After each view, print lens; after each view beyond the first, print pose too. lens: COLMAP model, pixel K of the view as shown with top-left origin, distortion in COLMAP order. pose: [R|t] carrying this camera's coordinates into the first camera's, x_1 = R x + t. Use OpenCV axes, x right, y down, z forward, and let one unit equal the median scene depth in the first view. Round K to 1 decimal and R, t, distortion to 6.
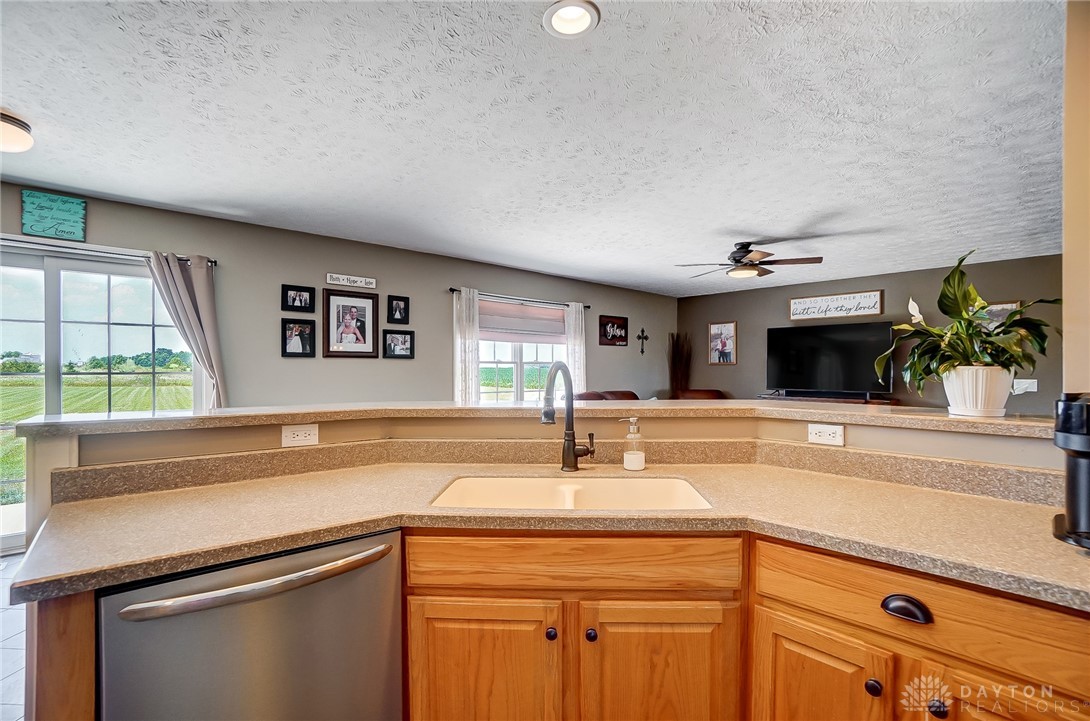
lens RADIAL K [[499.1, 0, 546.7], [0, 499.1, 375.9], [0, 0, 1]] dist [-0.048227, 0.013924]
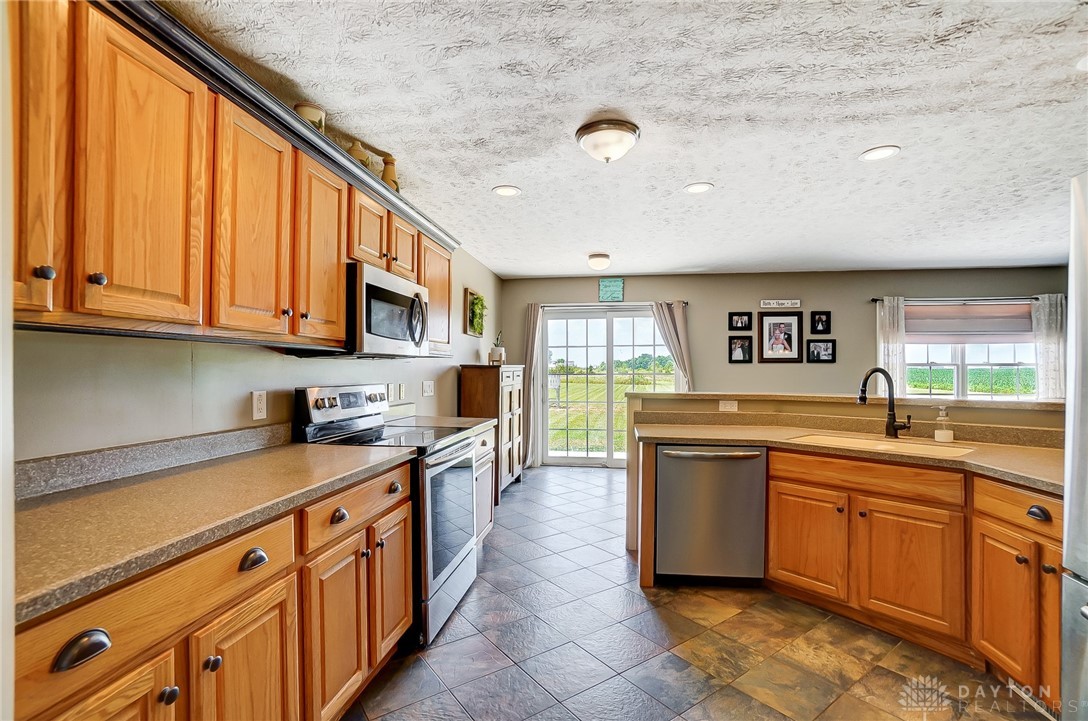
lens RADIAL K [[498.2, 0, 537.4], [0, 498.2, 364.9], [0, 0, 1]] dist [-0.048227, 0.013924]
pose [[0.633597, -0.011046, -0.773584, 0.219650], [-0.009096, 0.999723, -0.021724, 0.002628], [0.773609, 0.020801, 0.633321, -0.337097]]
